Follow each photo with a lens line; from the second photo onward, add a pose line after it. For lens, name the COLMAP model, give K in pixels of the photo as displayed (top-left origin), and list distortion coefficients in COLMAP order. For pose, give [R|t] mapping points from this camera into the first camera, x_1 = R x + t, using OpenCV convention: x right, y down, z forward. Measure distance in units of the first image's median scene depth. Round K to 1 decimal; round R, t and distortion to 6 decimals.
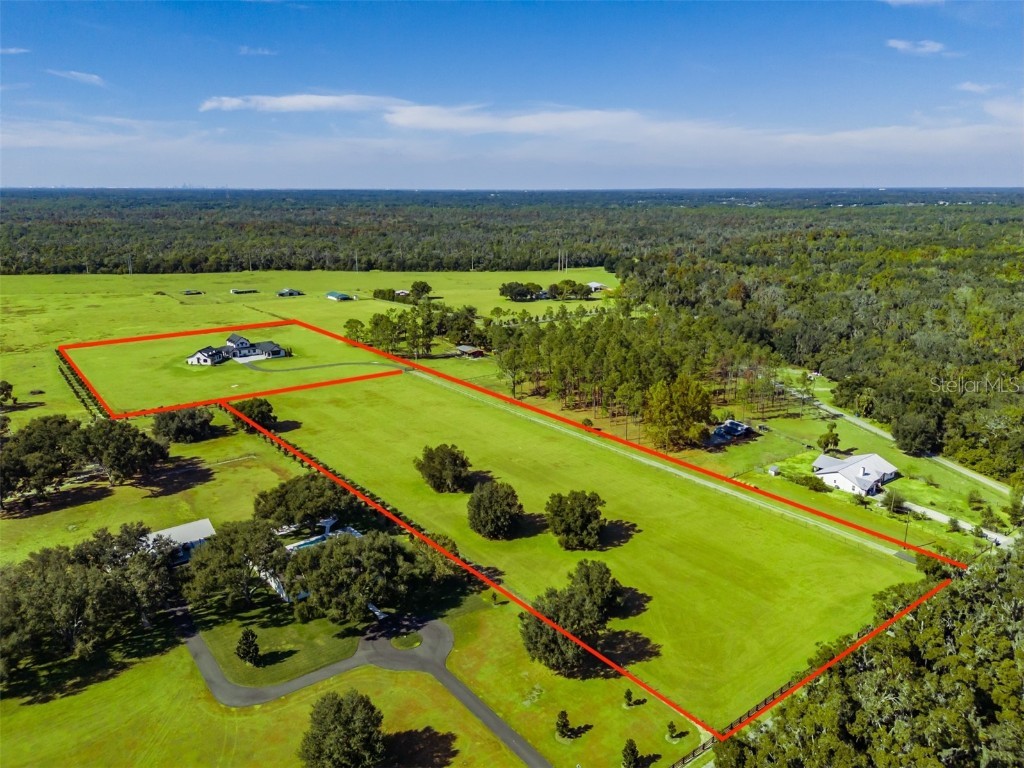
lens RADIAL K [[746.6, 0, 512.2], [0, 746.6, 385.0], [0, 0, 1]] dist [0.087432, -0.089757]
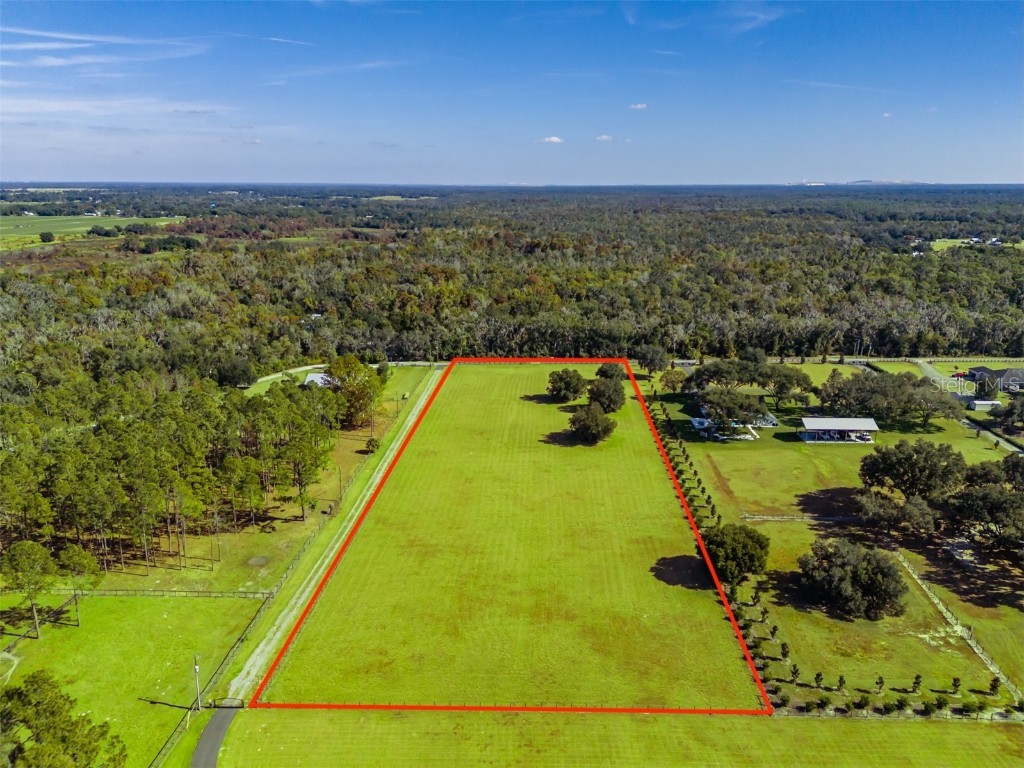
lens RADIAL K [[746.6, 0, 511.6], [0, 746.6, 381.4], [0, 0, 1]] dist [0.087432, -0.089757]
pose [[-0.753621, -0.169273, 0.635140, -0.513355], [0.166465, 0.885622, 0.433547, -0.331354], [-0.635881, 0.432459, -0.639245, 1.295571]]
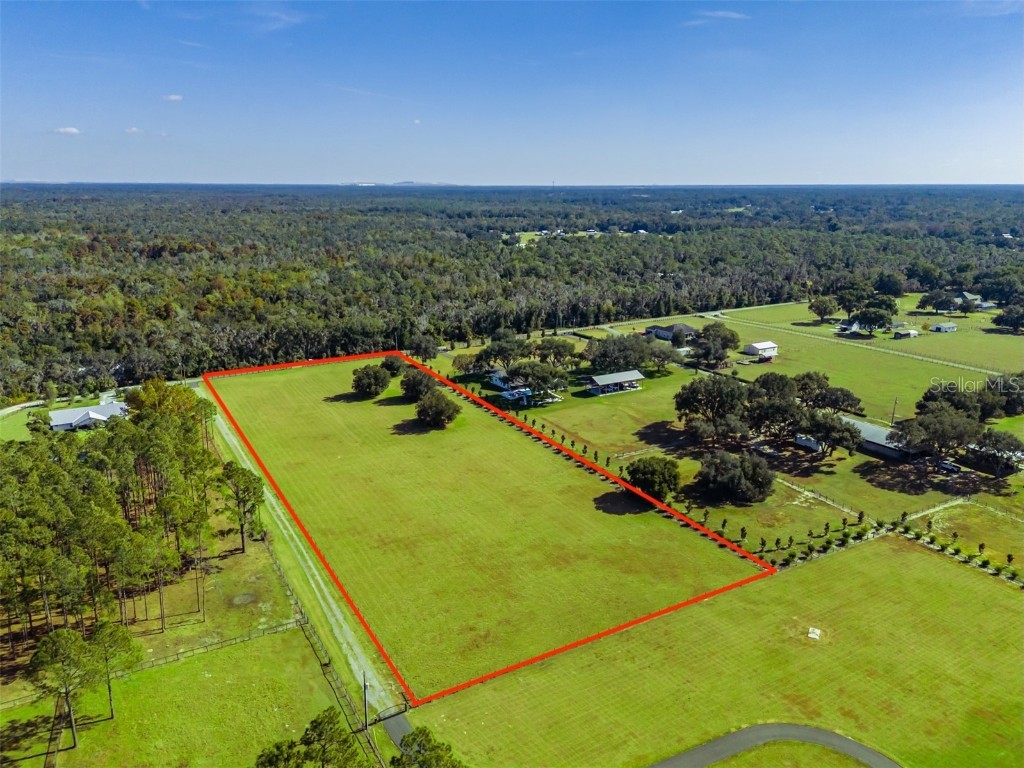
lens RADIAL K [[746.6, 0, 510.5], [0, 746.6, 382.0], [0, 0, 1]] dist [0.087432, -0.089757]
pose [[-0.987462, -0.041722, 0.152246, -0.283370], [0.039010, 0.870036, 0.491442, -0.372643], [-0.152963, 0.491219, -0.857500, 1.454322]]
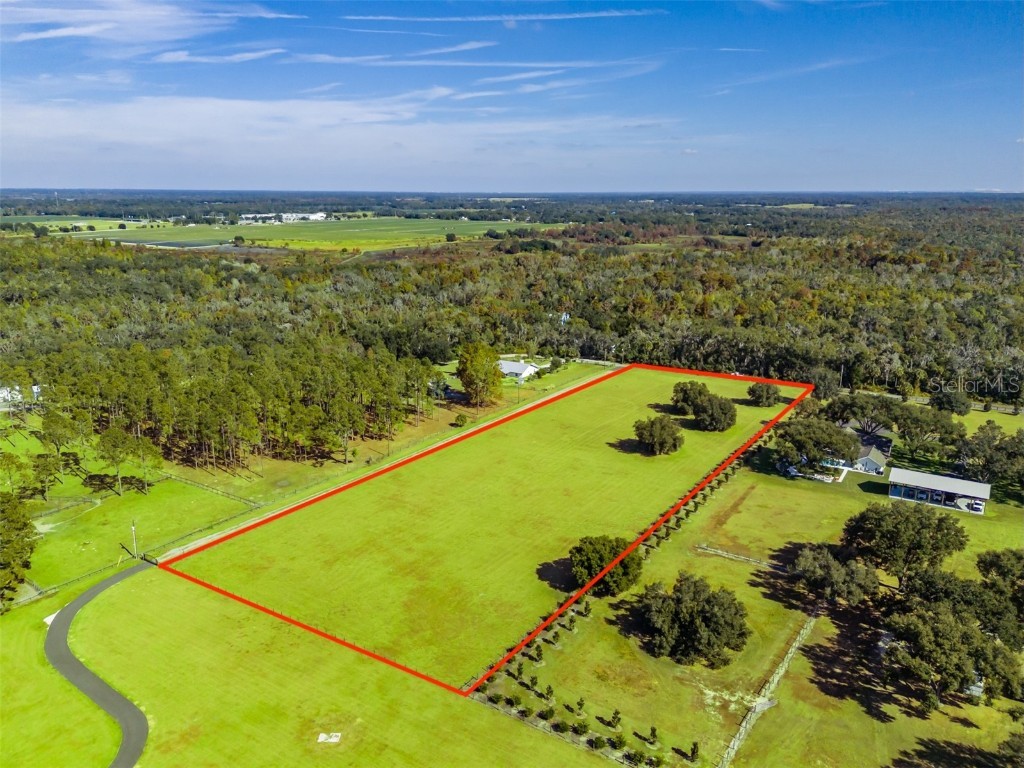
lens RADIAL K [[746.6, 0, 509.8], [0, 746.6, 381.5], [0, 0, 1]] dist [0.087432, -0.089757]
pose [[-0.306233, -0.235596, 0.922343, -0.745408], [0.241746, 0.917883, 0.314720, -0.263108], [-0.920750, 0.319350, -0.224132, 1.042464]]
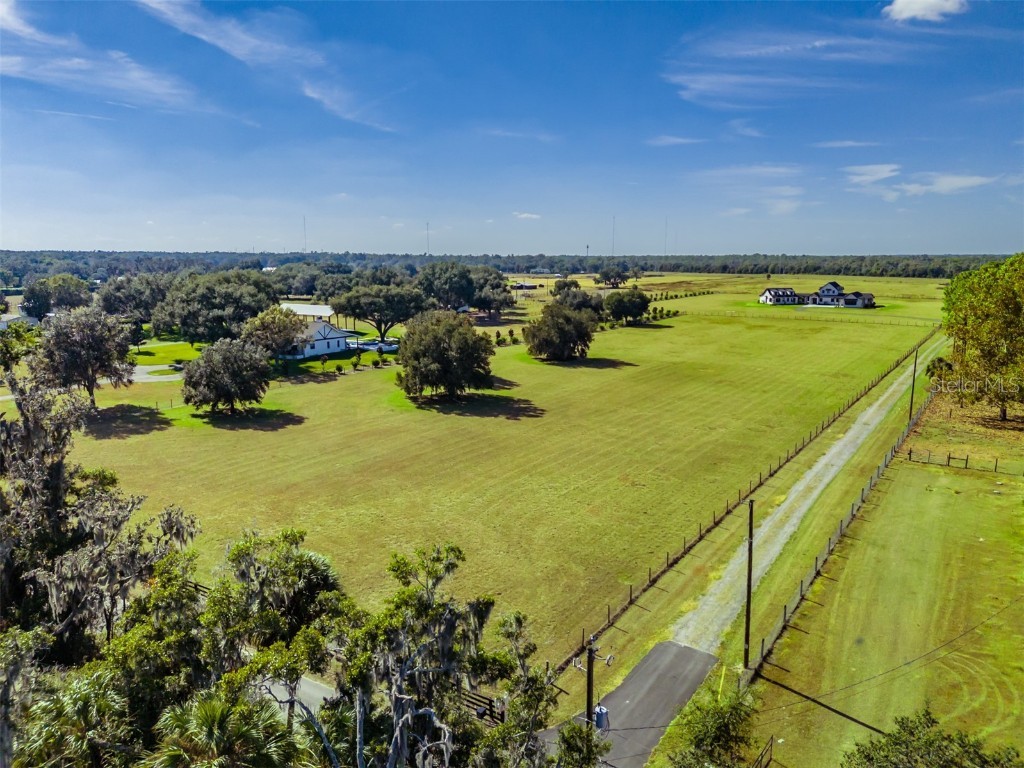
lens RADIAL K [[746.6, 0, 513.9], [0, 746.6, 377.0], [0, 0, 1]] dist [0.087432, -0.089757]
pose [[0.314887, 0.148974, -0.937365, 0.438017], [-0.242405, 0.967475, 0.072328, 0.081215], [0.917652, 0.204446, 0.340758, 0.522698]]
